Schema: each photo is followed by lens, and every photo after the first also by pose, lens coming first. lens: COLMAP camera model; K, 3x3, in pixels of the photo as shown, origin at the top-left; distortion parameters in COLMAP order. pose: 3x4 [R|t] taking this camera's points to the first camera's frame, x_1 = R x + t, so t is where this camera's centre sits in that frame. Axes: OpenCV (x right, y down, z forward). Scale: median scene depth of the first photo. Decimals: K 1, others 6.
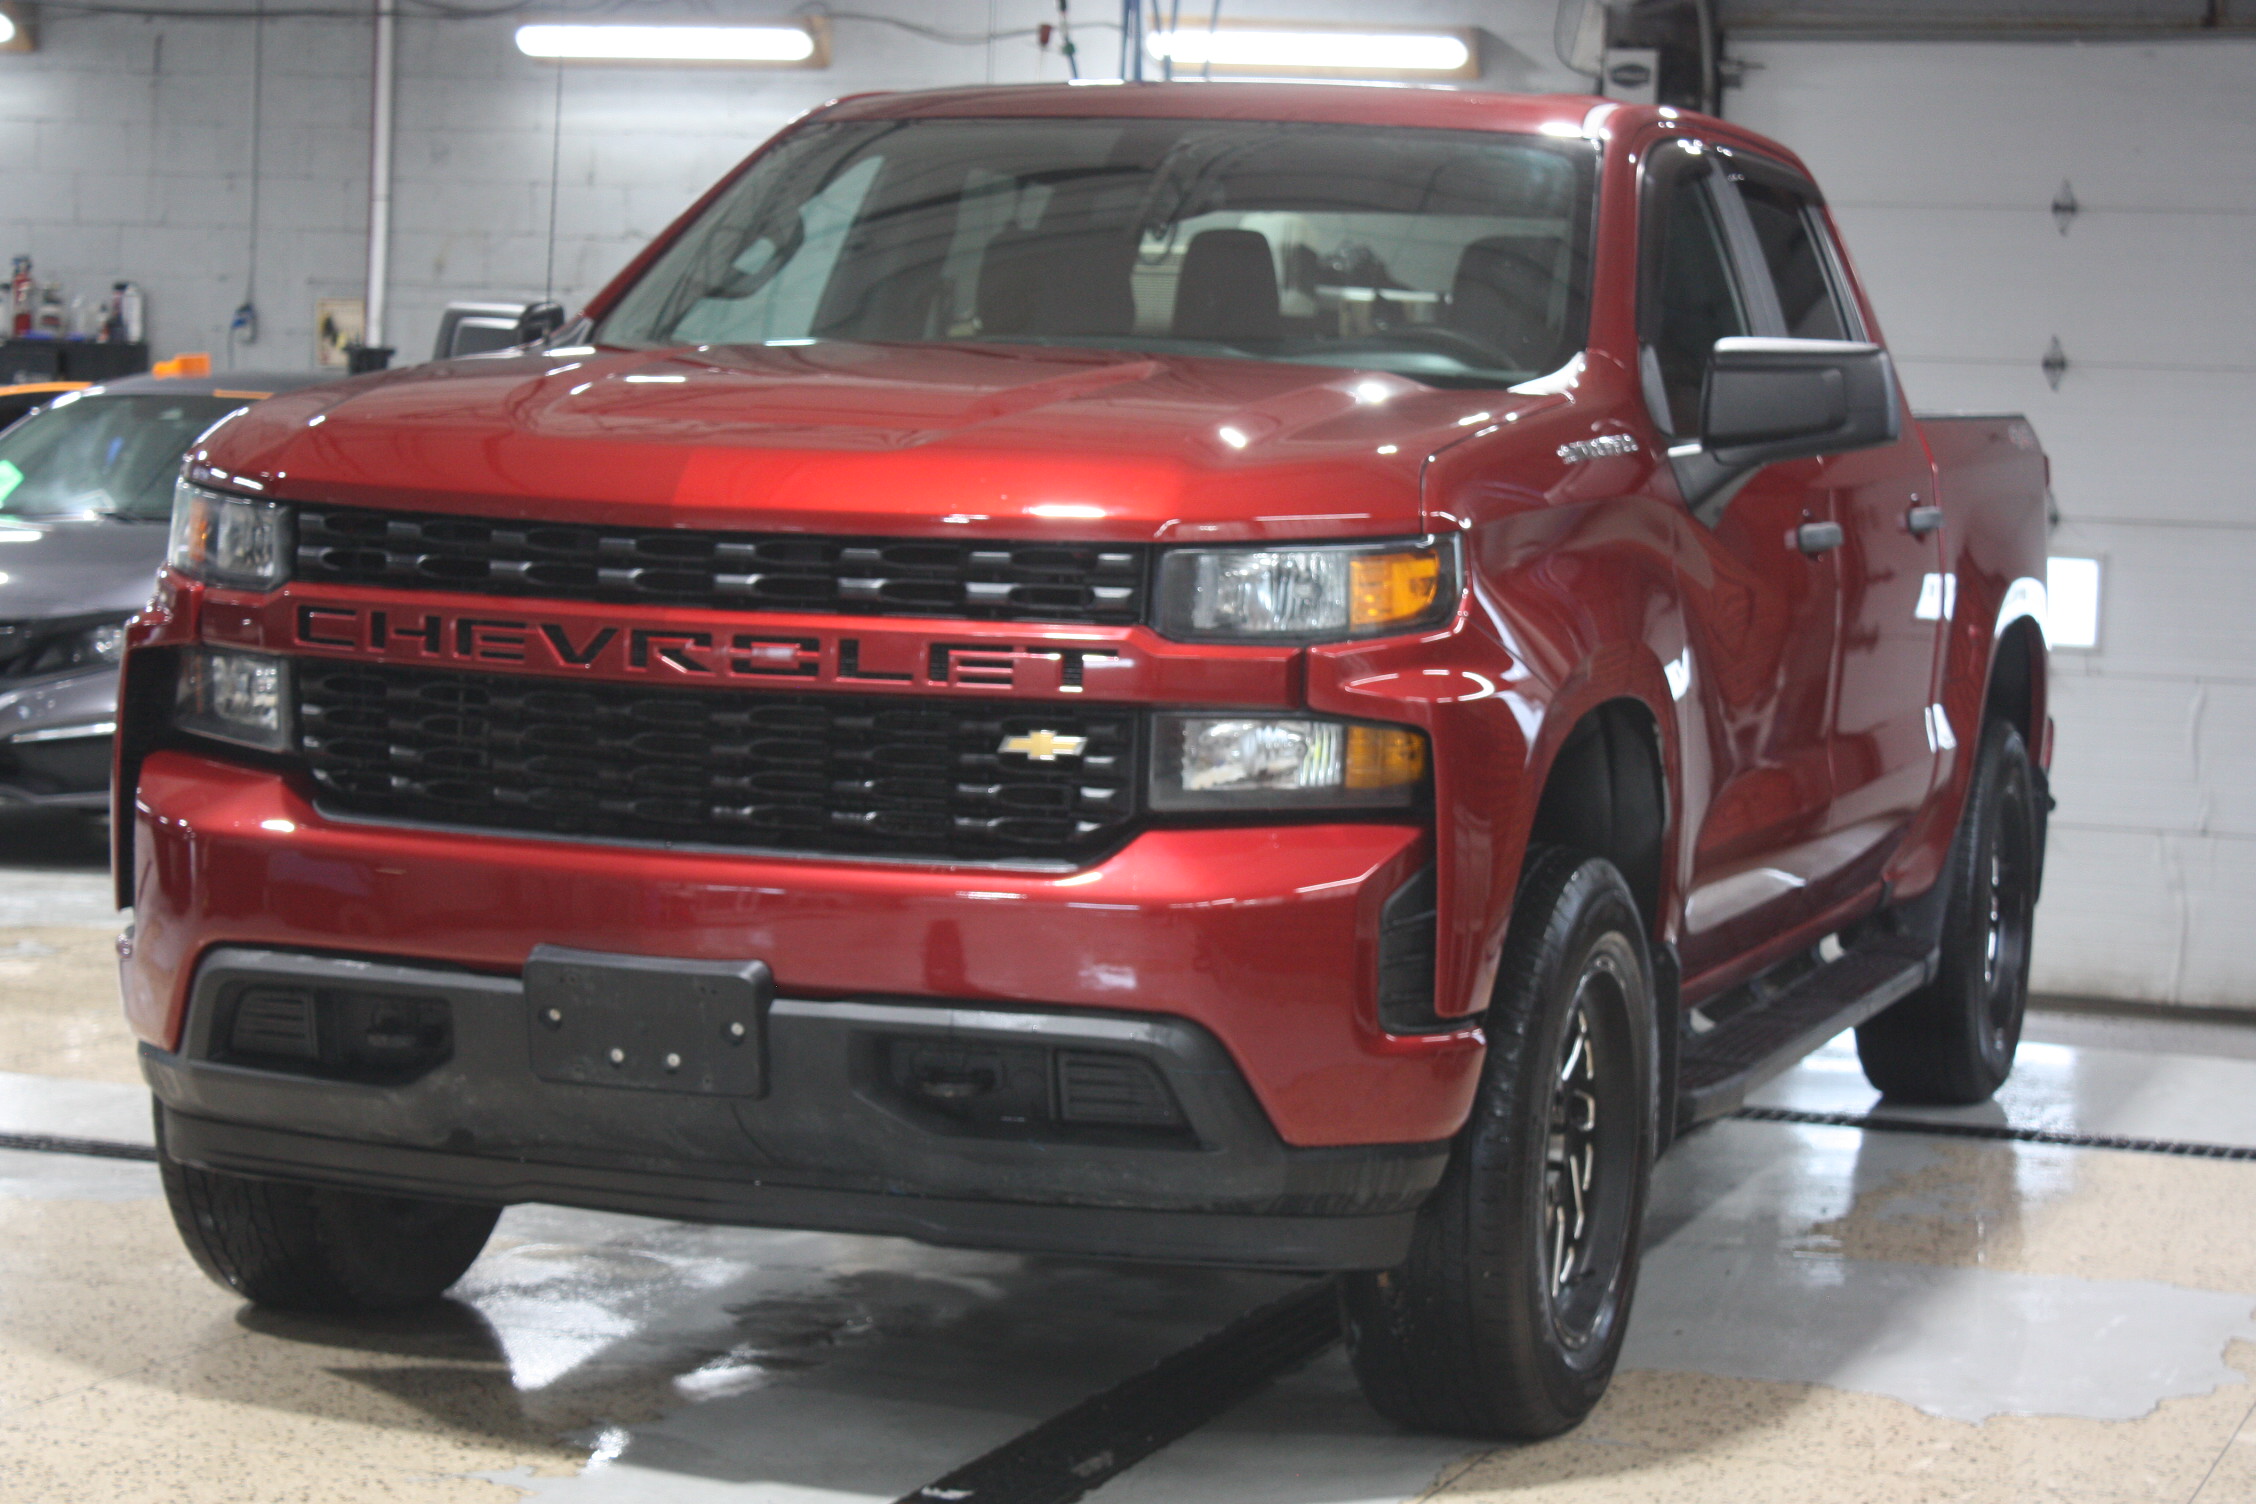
lens RADIAL K [[5121.6, 0, 1127.7], [0, 5121.6, 755.8], [0, 0, 1]] dist [0.029063, 0.000000]
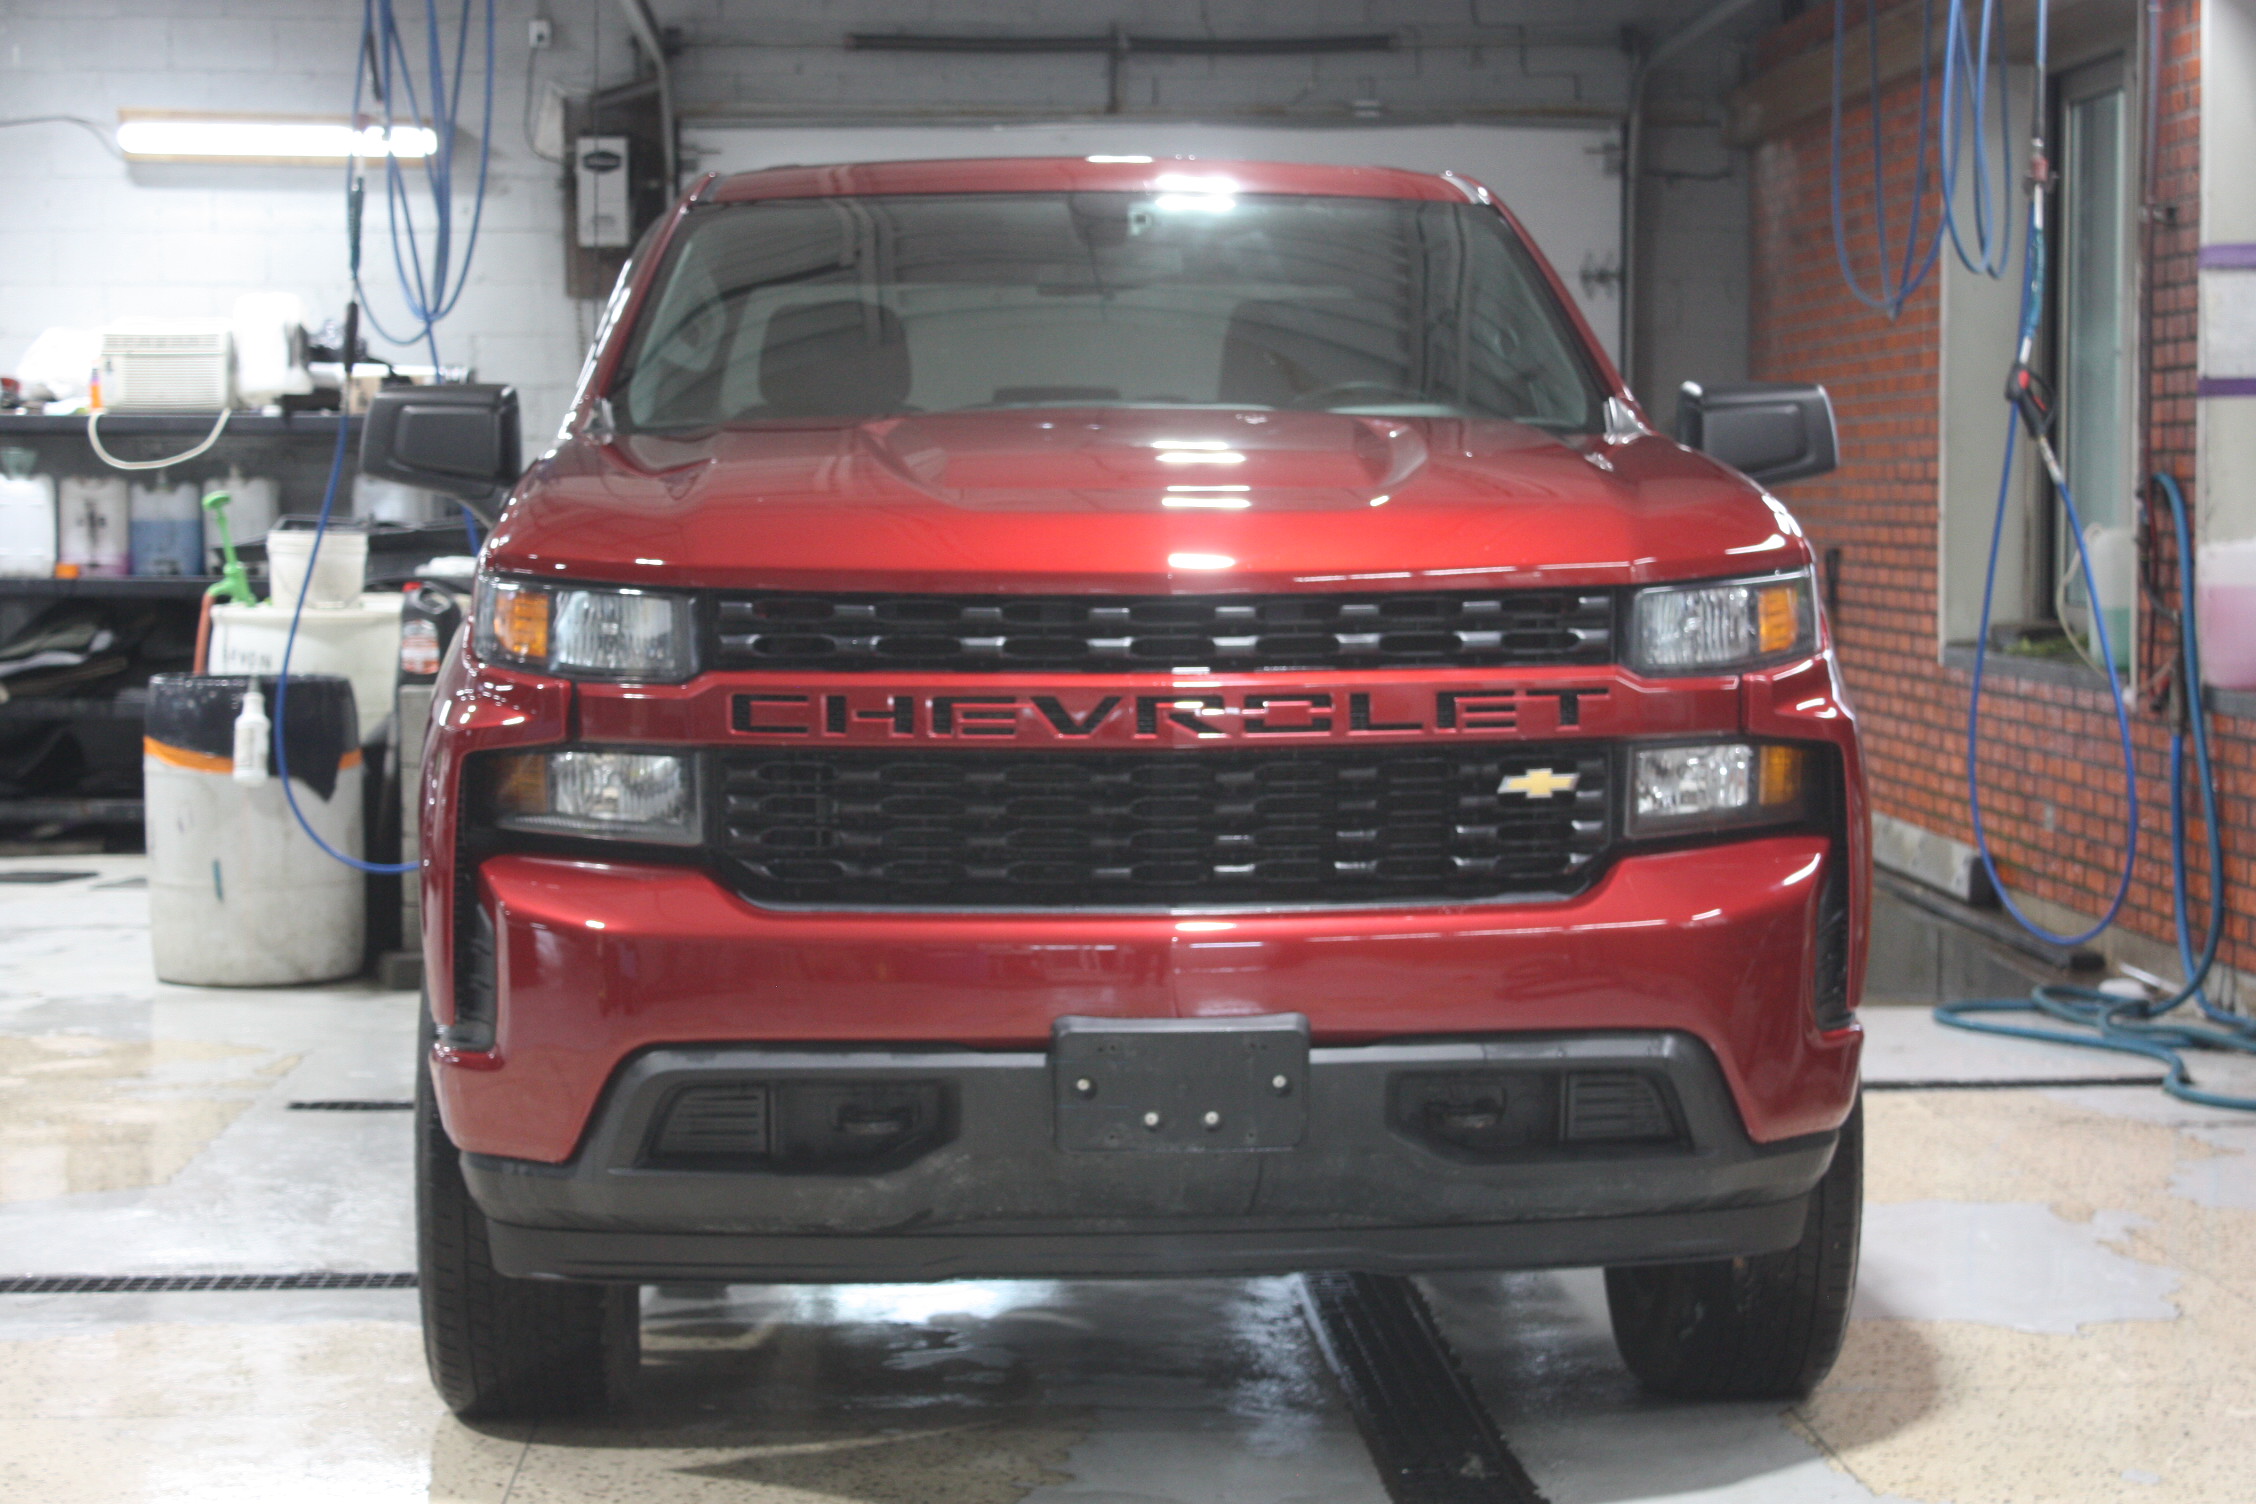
lens RADIAL K [[4478.8, 0, 1127.8], [0, 4478.8, 745.0], [0, 0, 1]] dist [0.072003, 0.000000]
pose [[0.915732, -0.063354, 0.396763, -0.448049], [0.065196, 0.997833, 0.008858, -0.023089], [-0.396465, 0.017756, 0.917878, 0.189771]]
